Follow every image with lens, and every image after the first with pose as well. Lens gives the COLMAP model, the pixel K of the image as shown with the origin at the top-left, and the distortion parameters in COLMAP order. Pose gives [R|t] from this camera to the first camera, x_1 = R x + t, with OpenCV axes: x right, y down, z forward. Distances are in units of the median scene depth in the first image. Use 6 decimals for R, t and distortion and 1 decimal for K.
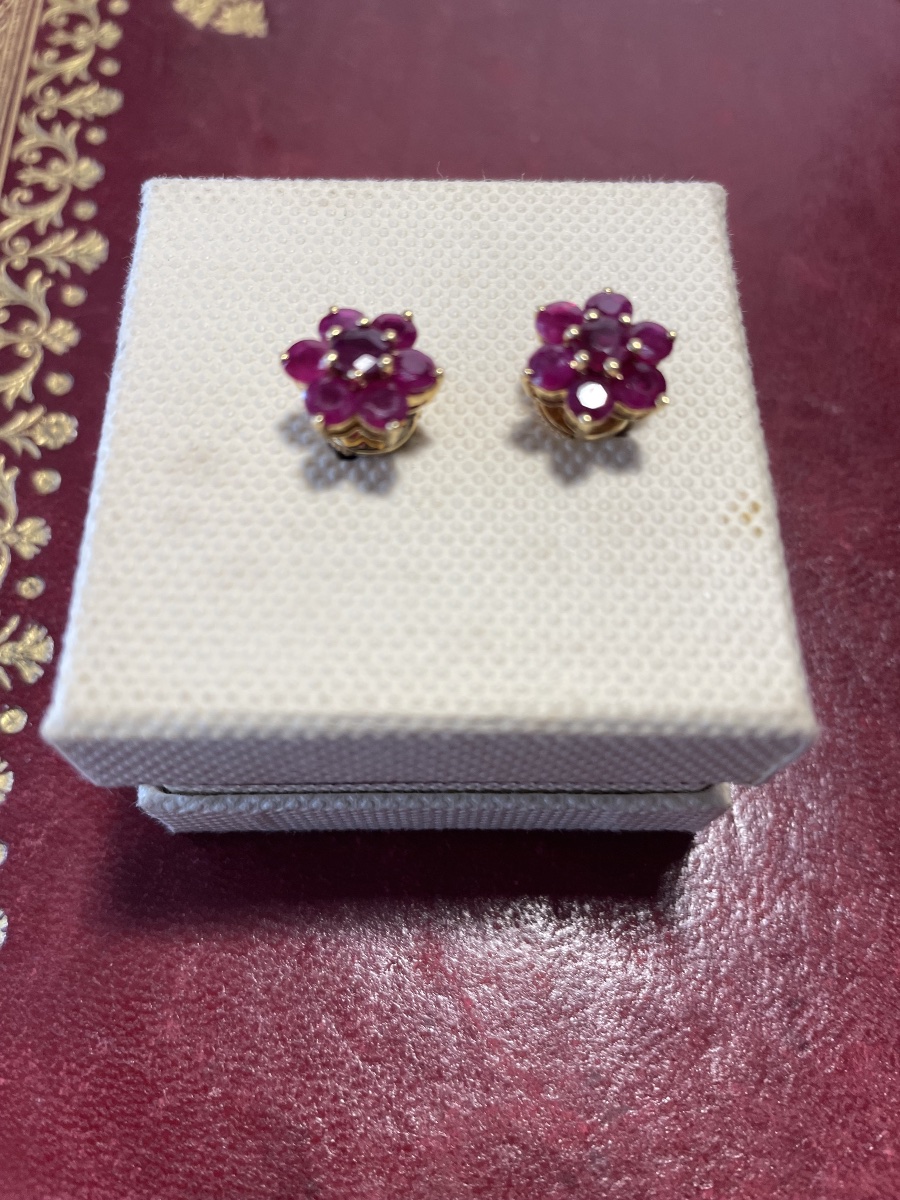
lens RADIAL K [[958.0, 0, 449.1], [0, 958.0, 600.0], [0, 0, 1]] dist [0.070235, -0.142333]
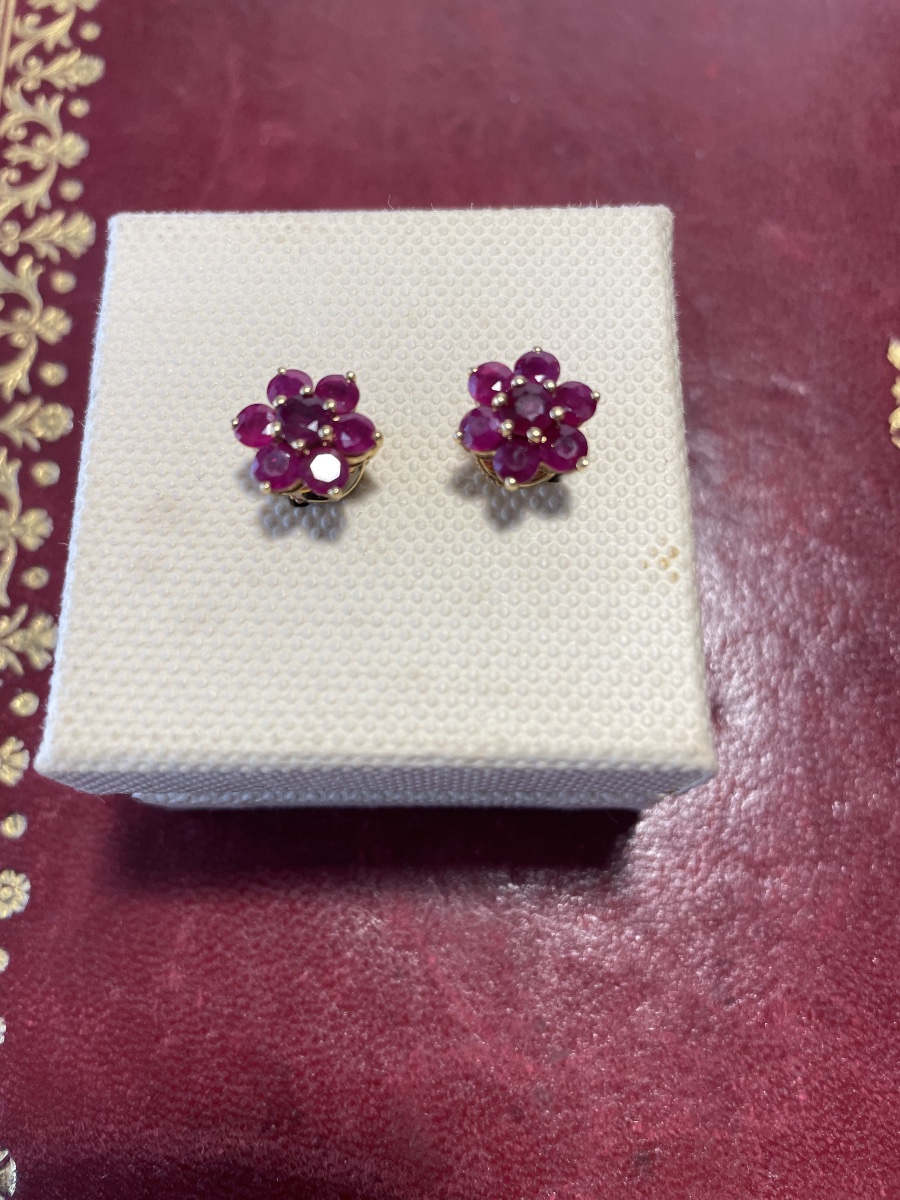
lens RADIAL K [[958.0, 0, 443.0], [0, 958.0, 592.5], [0, 0, 1]] dist [0.070235, -0.142333]
pose [[0.998999, -0.004828, -0.044475, 0.090253], [0.010372, 0.992068, 0.125272, -0.160665], [0.043517, -0.125608, 0.991125, -0.073311]]
